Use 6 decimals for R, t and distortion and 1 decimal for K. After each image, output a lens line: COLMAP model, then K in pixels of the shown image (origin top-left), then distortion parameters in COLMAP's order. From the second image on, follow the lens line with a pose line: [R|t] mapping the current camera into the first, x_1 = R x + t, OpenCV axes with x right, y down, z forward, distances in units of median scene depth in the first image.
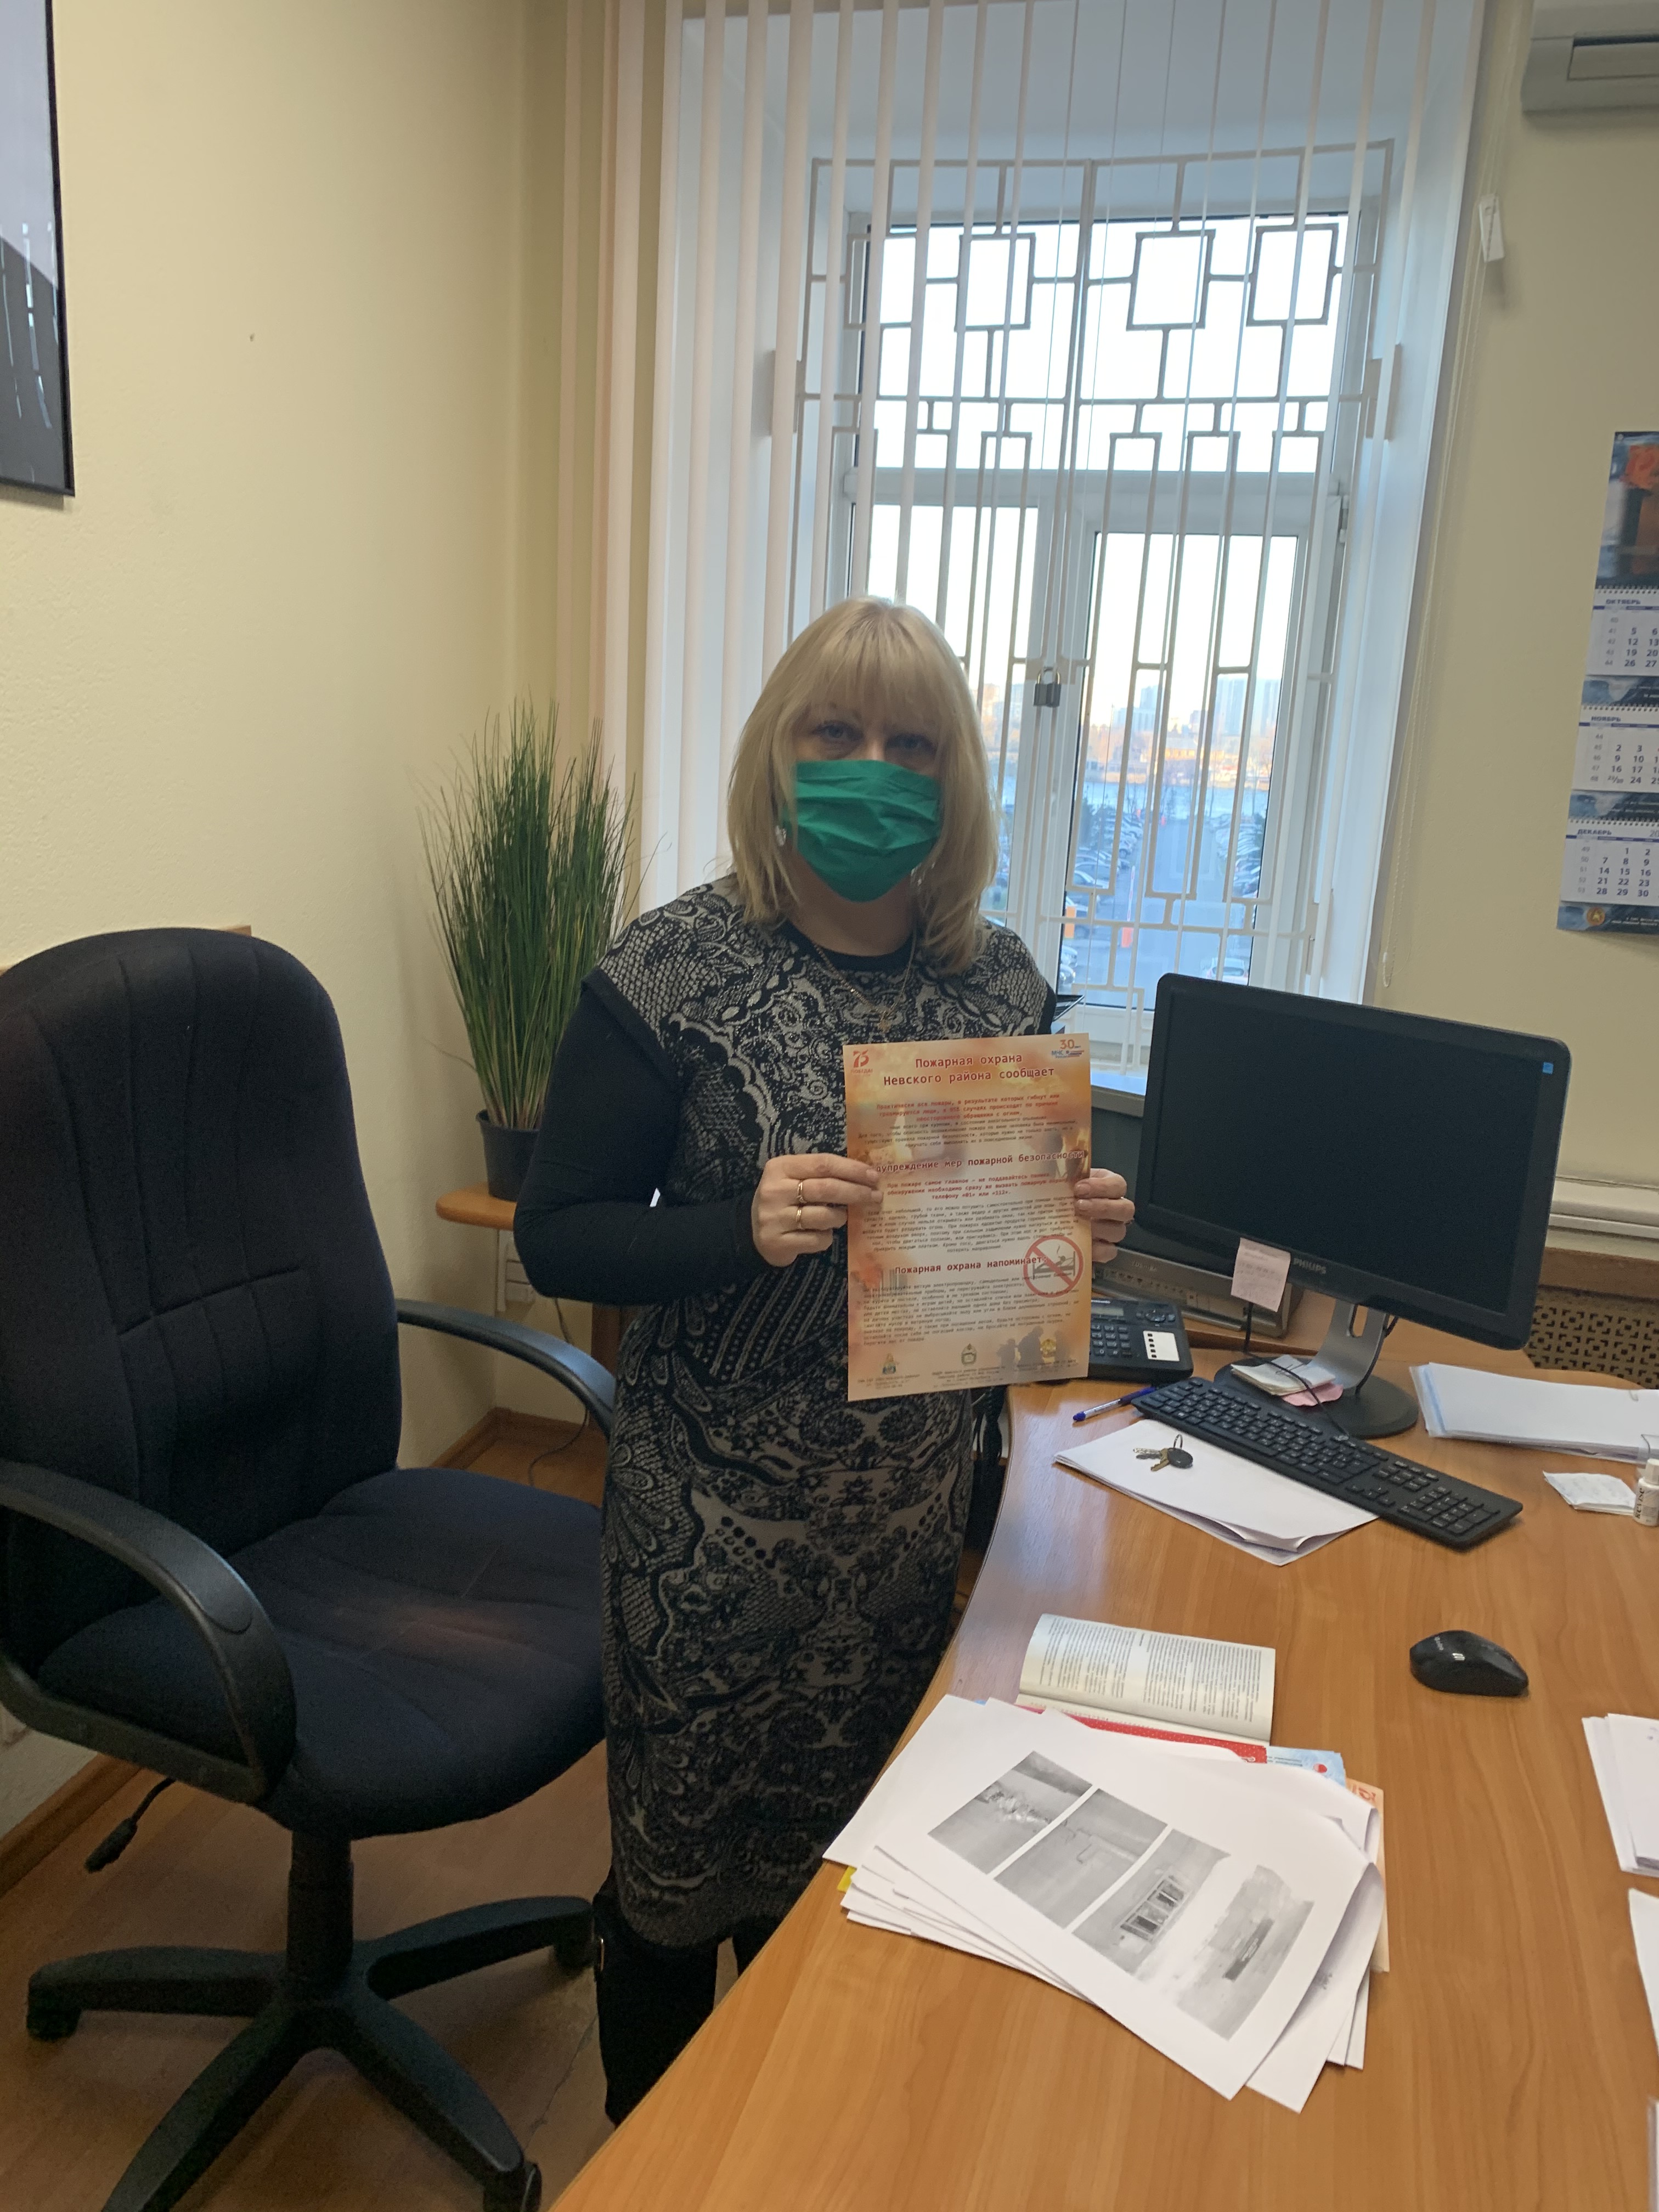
lens RADIAL K [[1691.0, 0, 827.7], [0, 1691.0, 1105.0], [0, 0, 1]] dist [0.015347, 0.004216]
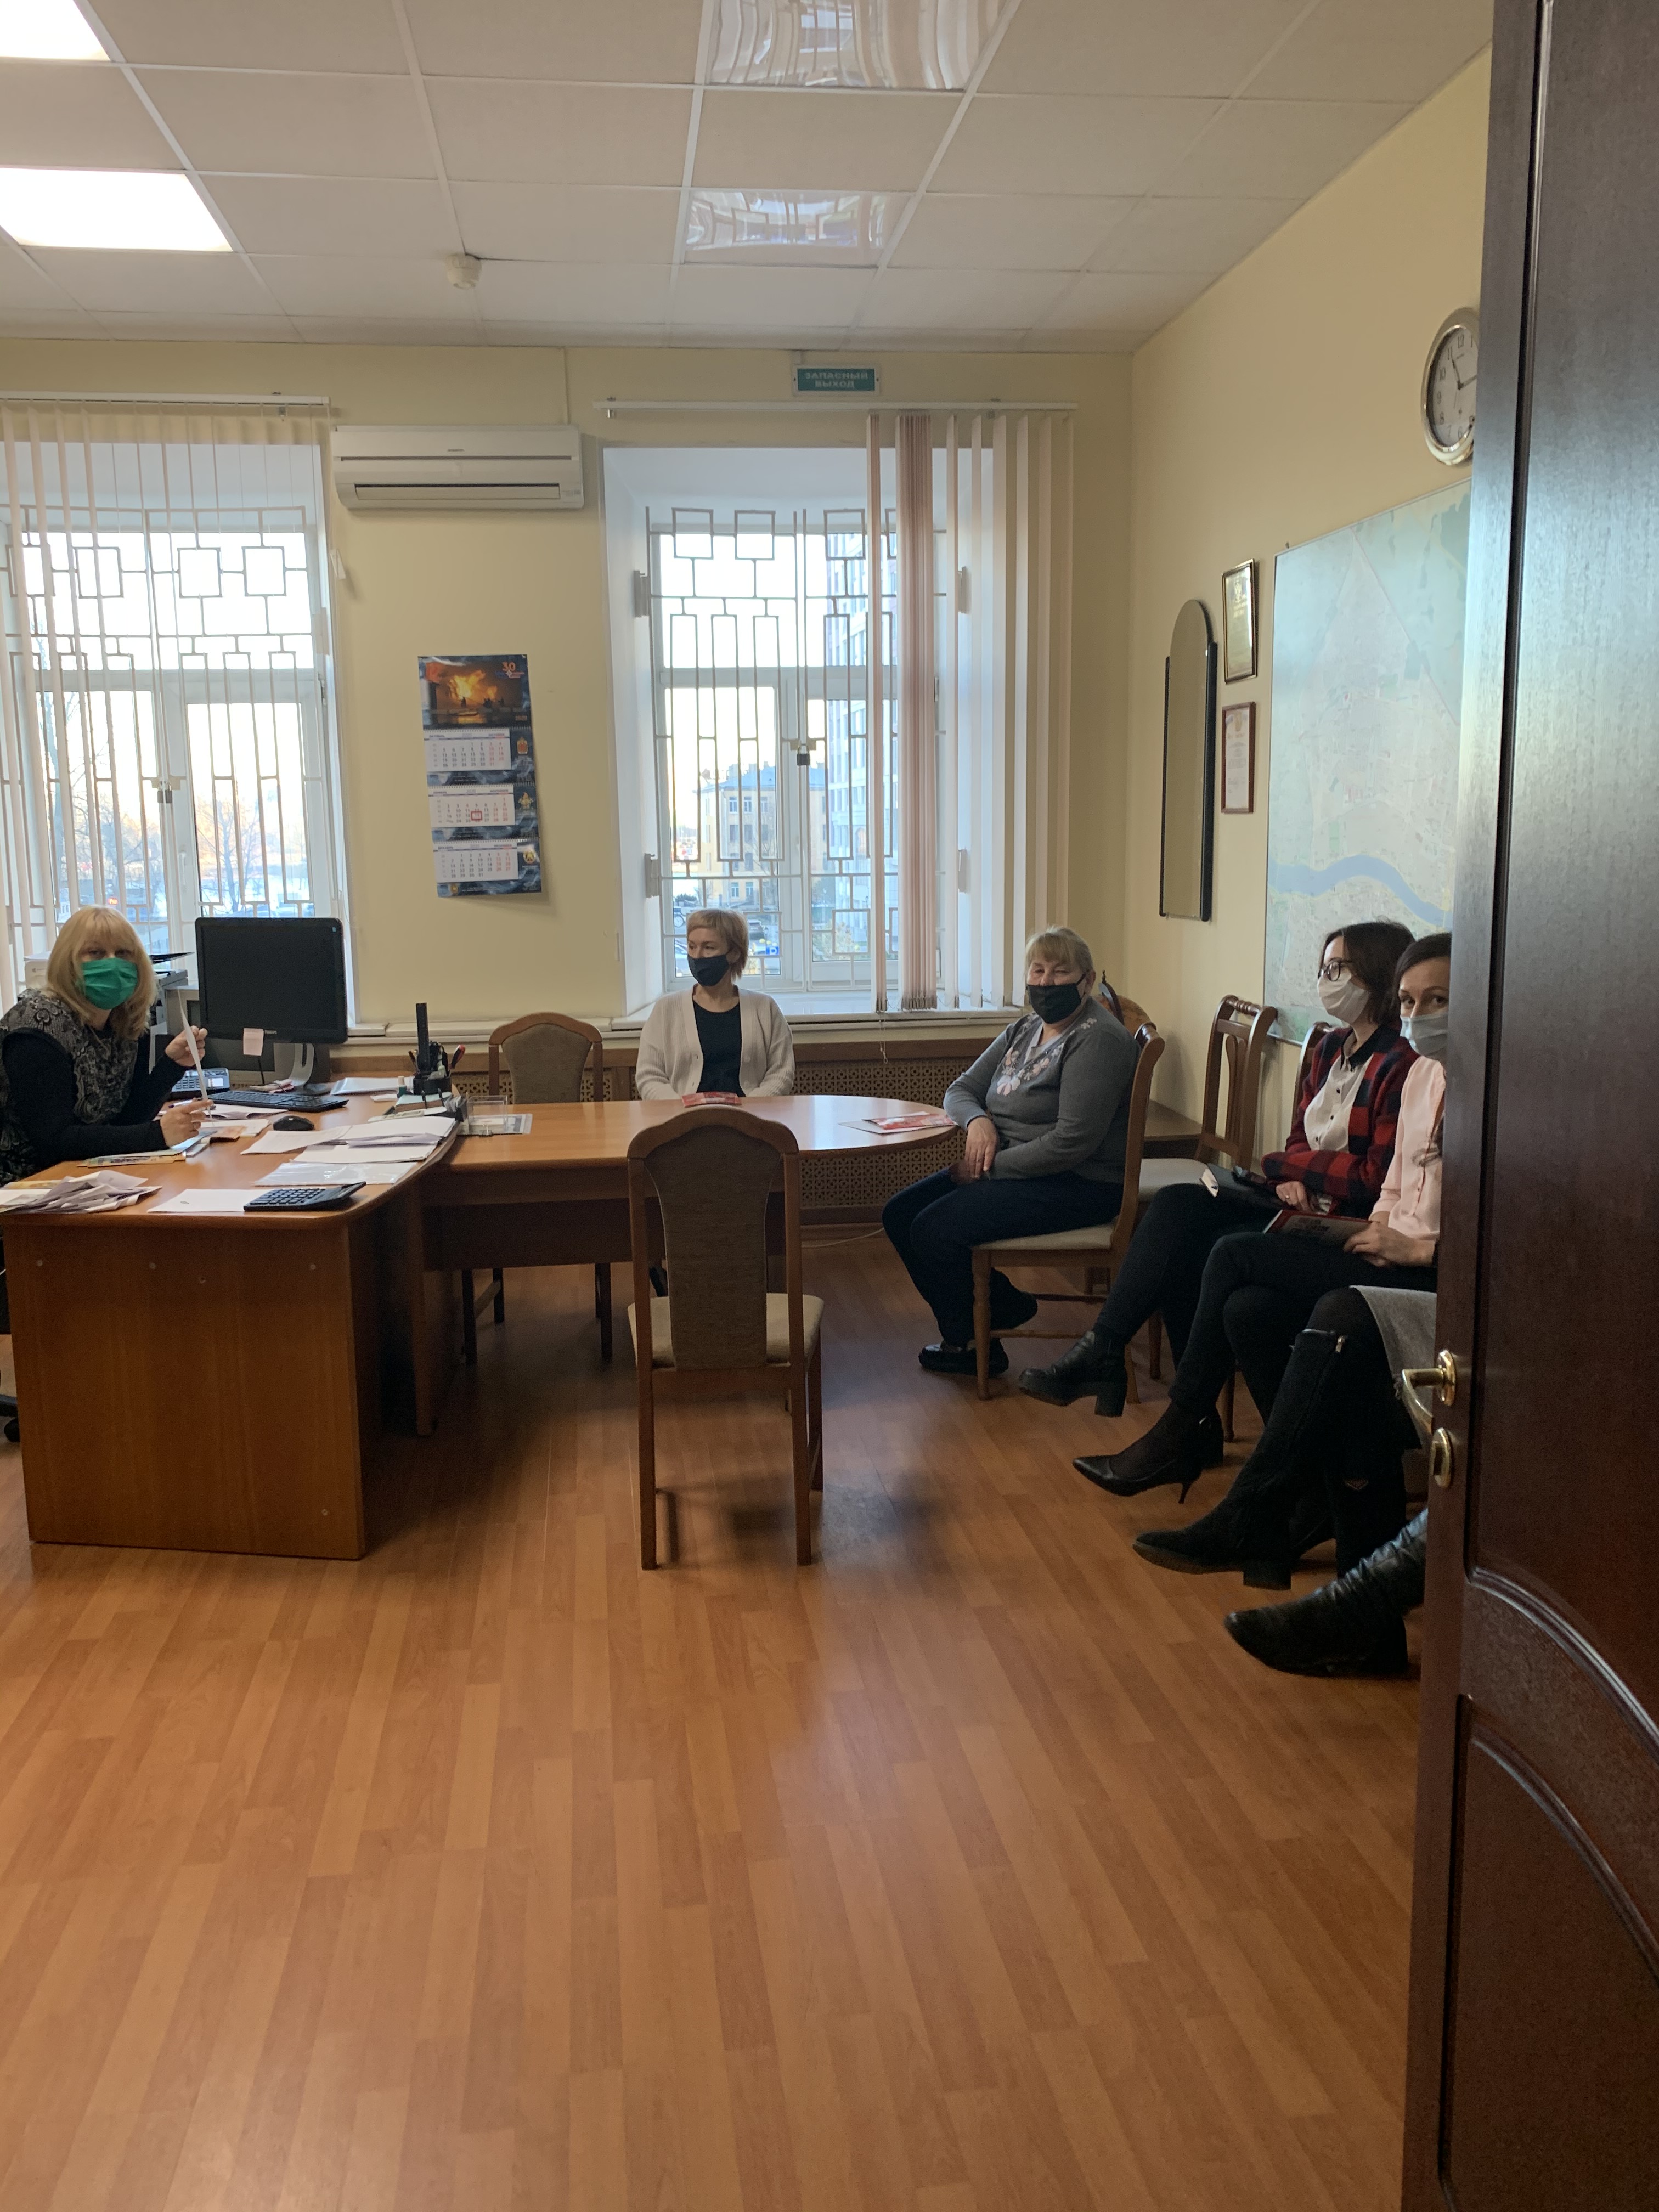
lens RADIAL K [[1691.0, 0, 830.0], [0, 1691.0, 1103.8], [0, 0, 1]] dist [0.015347, 0.004216]
pose [[0.916633, -0.130128, 0.377955, 0.060352], [0.149843, 0.988440, -0.023090, 0.228044], [-0.370581, 0.077798, 0.925536, -0.902516]]
